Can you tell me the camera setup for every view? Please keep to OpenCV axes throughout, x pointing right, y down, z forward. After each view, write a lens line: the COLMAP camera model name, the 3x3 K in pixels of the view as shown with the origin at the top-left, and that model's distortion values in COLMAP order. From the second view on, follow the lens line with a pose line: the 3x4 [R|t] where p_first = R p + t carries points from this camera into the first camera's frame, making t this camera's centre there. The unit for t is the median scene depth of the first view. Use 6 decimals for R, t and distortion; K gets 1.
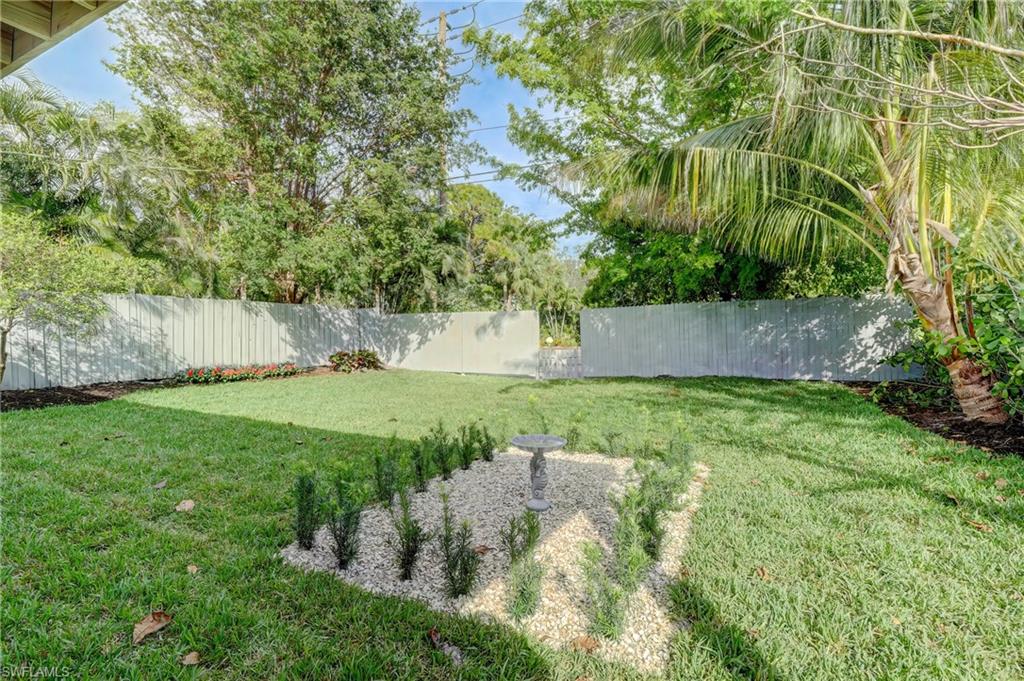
lens RADIAL K [[500.5, 0, 508.5], [0, 500.5, 337.2], [0, 0, 1]] dist [-0.014203, -0.001529]
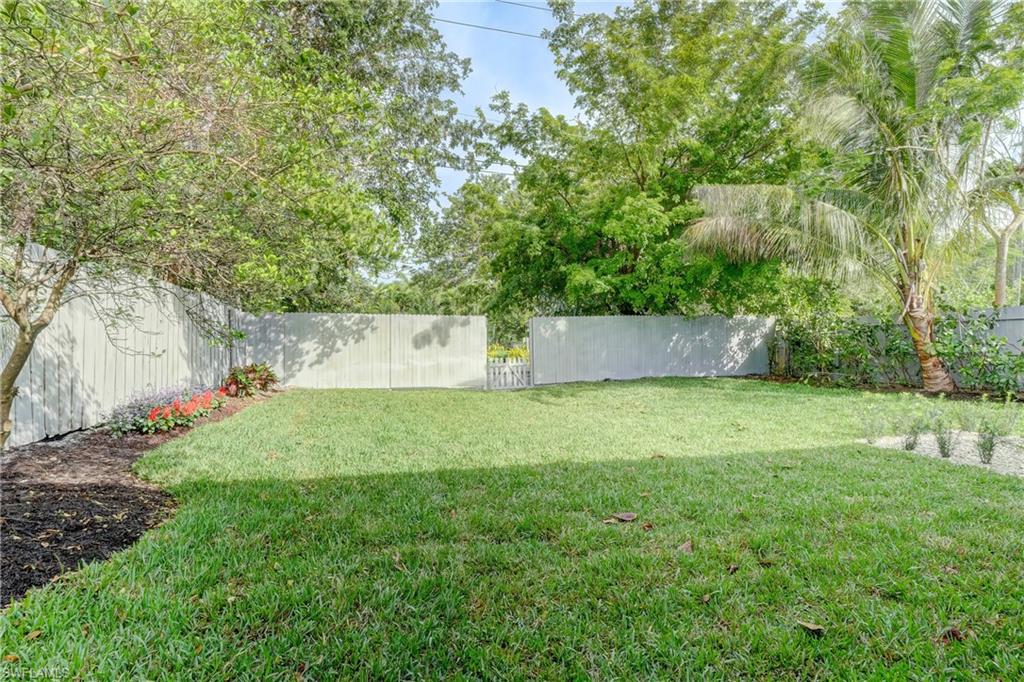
lens RADIAL K [[500.5, 0, 508.5], [0, 500.5, 337.7], [0, 0, 1]] dist [-0.014203, -0.001529]
pose [[0.734331, 0.009897, 0.678719, -0.607428], [0.004132, 0.999810, -0.019050, 0.002788], [-0.678779, 0.016794, 0.734151, 0.316448]]
